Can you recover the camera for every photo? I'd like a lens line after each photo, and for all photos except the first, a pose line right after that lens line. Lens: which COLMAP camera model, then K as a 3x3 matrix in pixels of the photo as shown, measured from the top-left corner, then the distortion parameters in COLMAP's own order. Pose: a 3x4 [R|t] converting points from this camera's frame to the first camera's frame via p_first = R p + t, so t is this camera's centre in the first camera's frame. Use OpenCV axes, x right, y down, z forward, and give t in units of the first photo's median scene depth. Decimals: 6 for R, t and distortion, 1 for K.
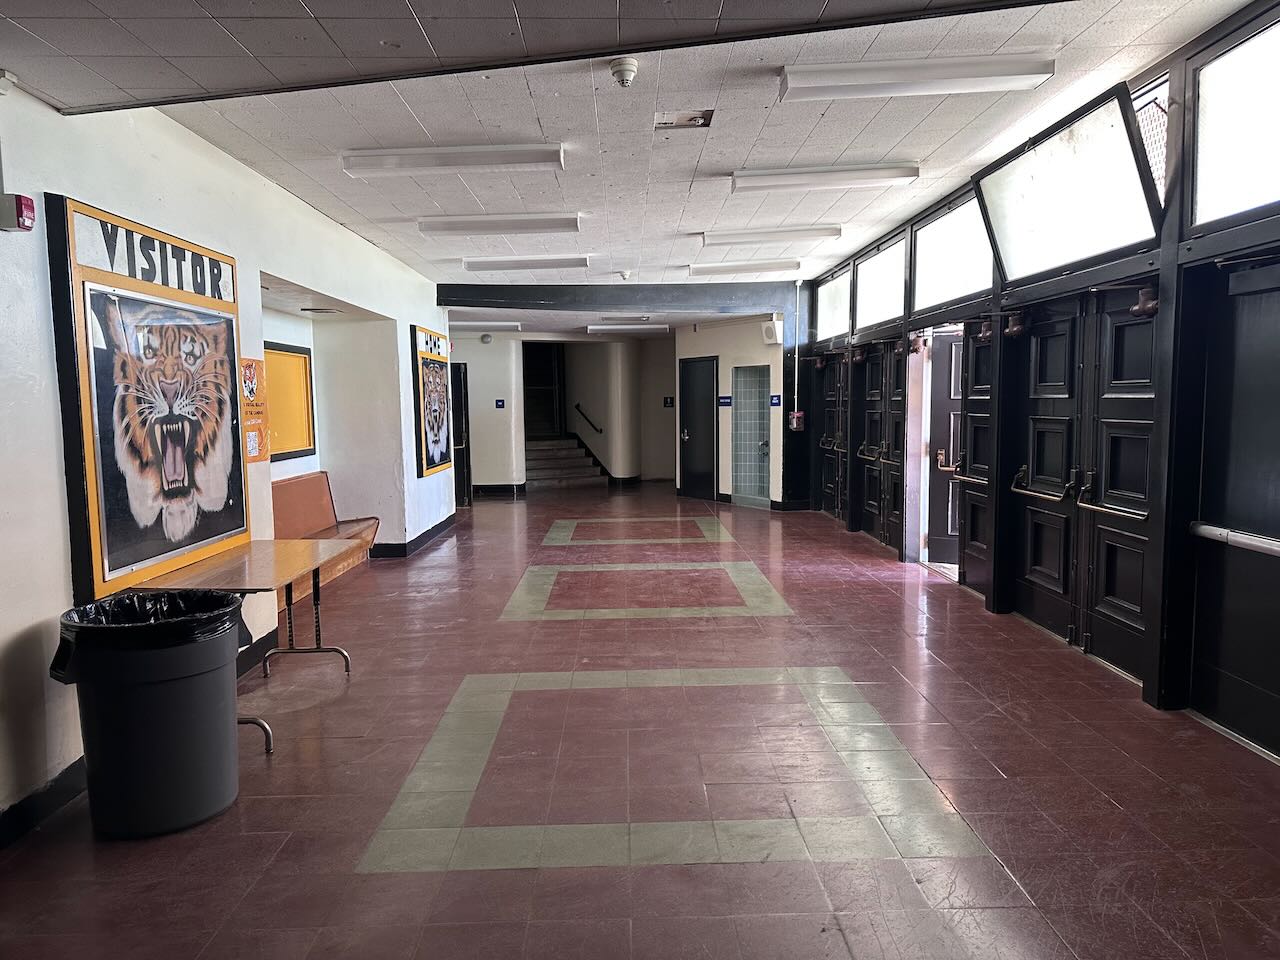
lens RADIAL K [[887.4, 0, 646.3], [0, 887.4, 482.7], [0, 0, 1]] dist [0.056745, -0.005981]
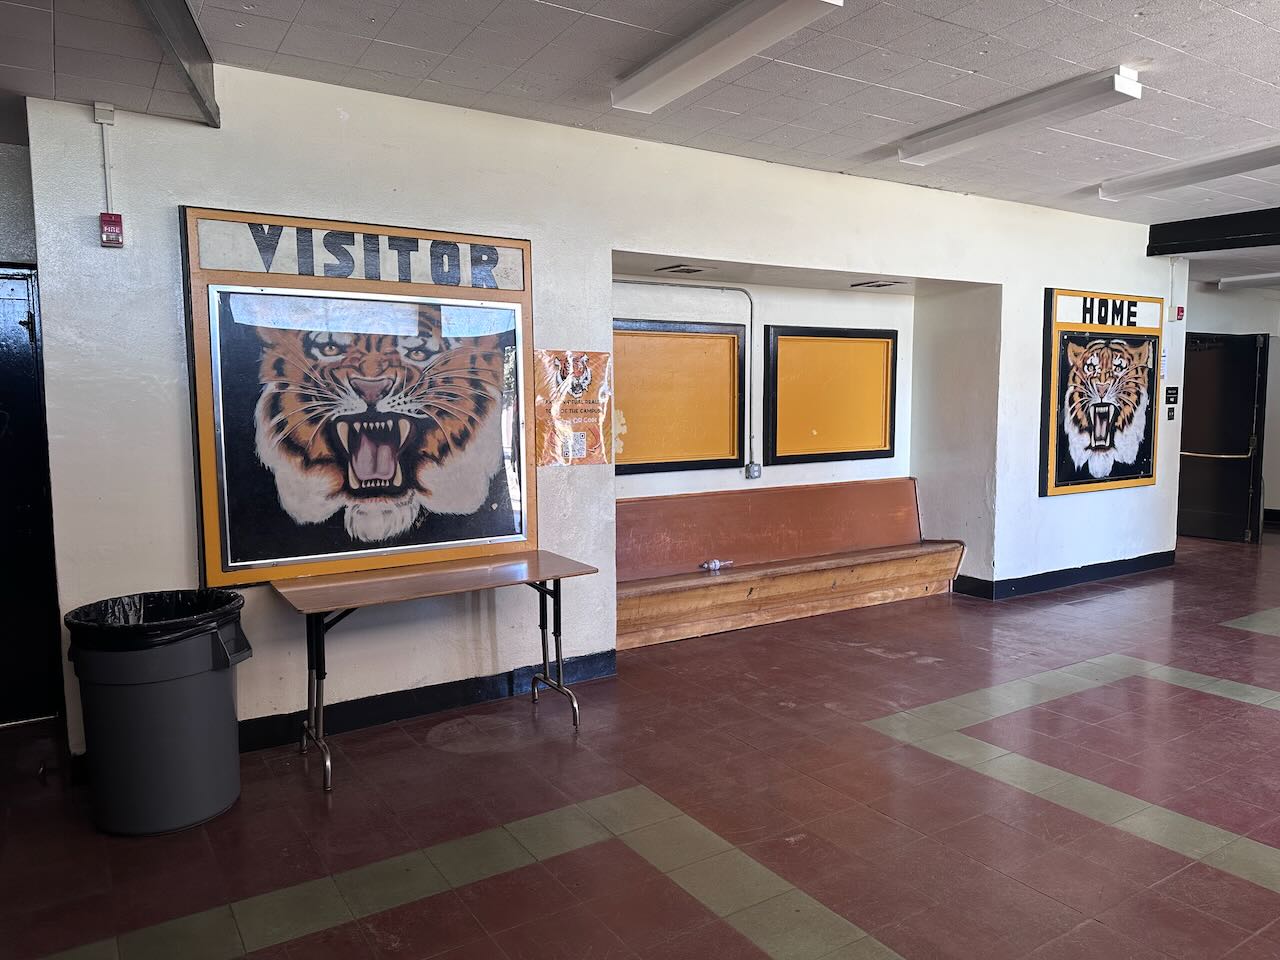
lens RADIAL K [[887.4, 0, 671.3], [0, 887.4, 484.3], [0, 0, 1]] dist [0.056745, -0.005981]
pose [[0.522359, 0.088474, -0.848123, 0.434178], [-0.074584, 0.995532, 0.057916, -0.071913], [0.849458, 0.033003, 0.526624, 0.707165]]
